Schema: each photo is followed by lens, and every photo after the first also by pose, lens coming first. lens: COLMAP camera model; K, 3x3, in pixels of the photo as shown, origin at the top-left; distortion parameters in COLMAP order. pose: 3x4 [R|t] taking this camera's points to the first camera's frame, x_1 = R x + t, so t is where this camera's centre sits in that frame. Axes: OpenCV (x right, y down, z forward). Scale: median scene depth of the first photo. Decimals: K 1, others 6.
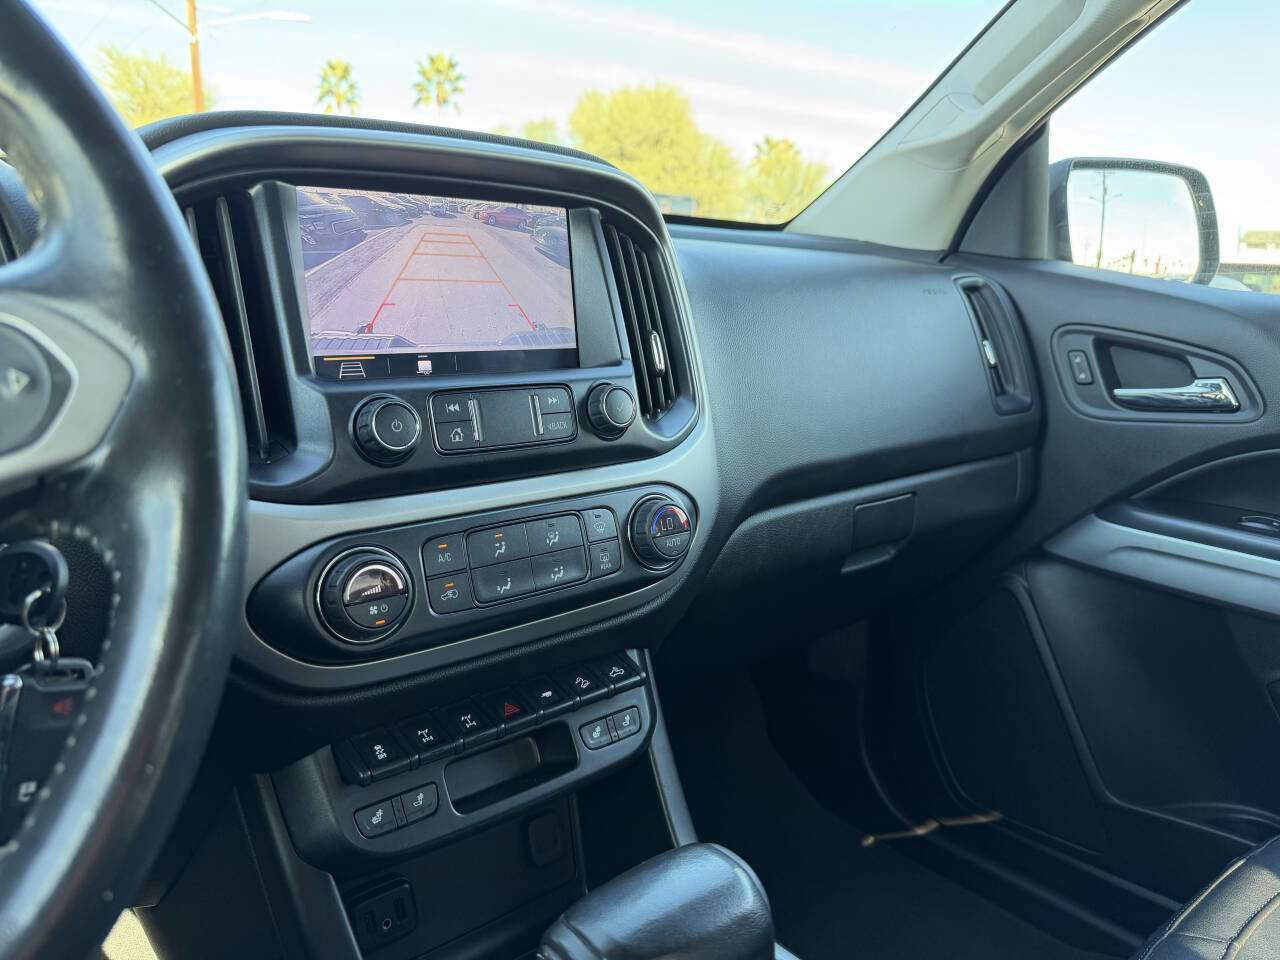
lens RADIAL K [[911.2, 0, 642.6], [0, 911.2, 457.5], [0, 0, 1]] dist [0.104209, -0.177041]
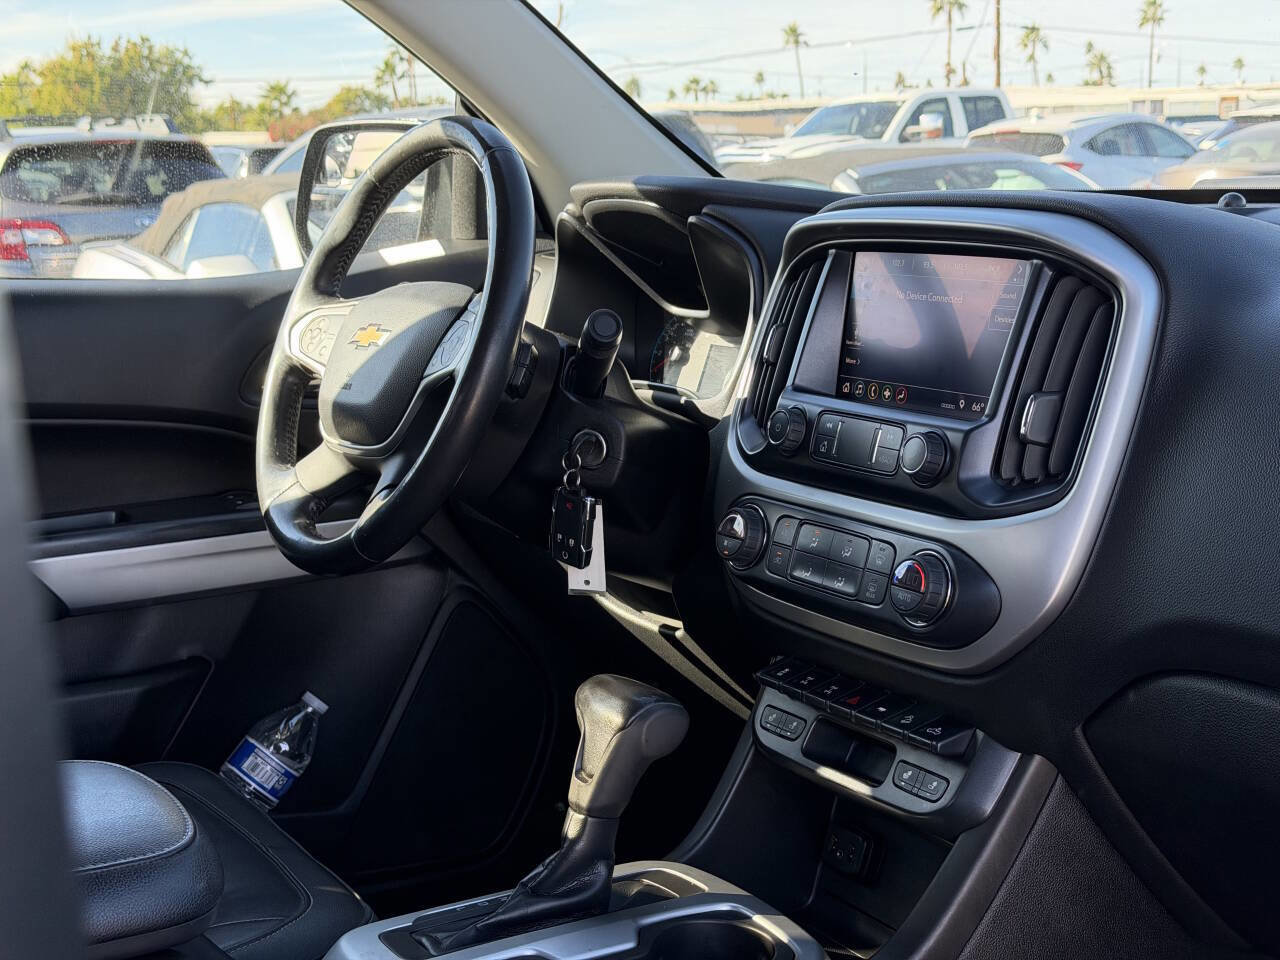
lens RADIAL K [[1842.1, 0, 640.0], [0, 1842.1, 480.0], [0, 0, 1]] dist [0.265489, -0.760640]
pose [[-0.152330, 0.153706, -0.976304, 2.067890], [-0.175821, 0.967861, 0.179810, -0.348554], [0.972565, 0.199045, -0.120410, 0.970451]]
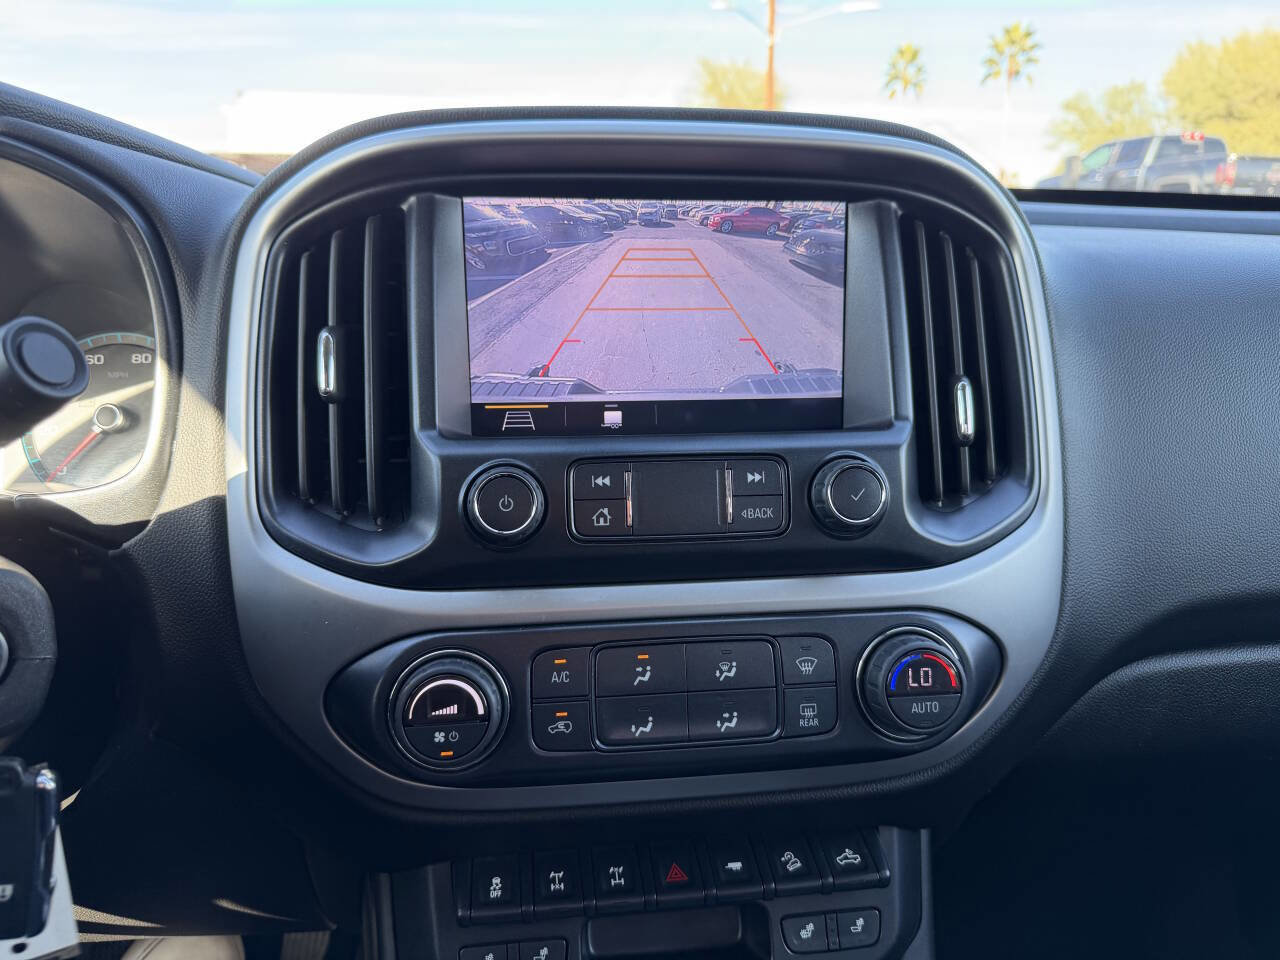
lens RADIAL K [[911.0, 0, 639.9], [0, 911.0, 476.5], [0, 0, 1]] dist [0.123047, -0.213201]
pose [[0.843826, 0.105854, -0.526073, 0.199491], [-0.088674, 0.994379, 0.057850, -0.095592], [0.529240, -0.002167, 0.848470, 0.336830]]
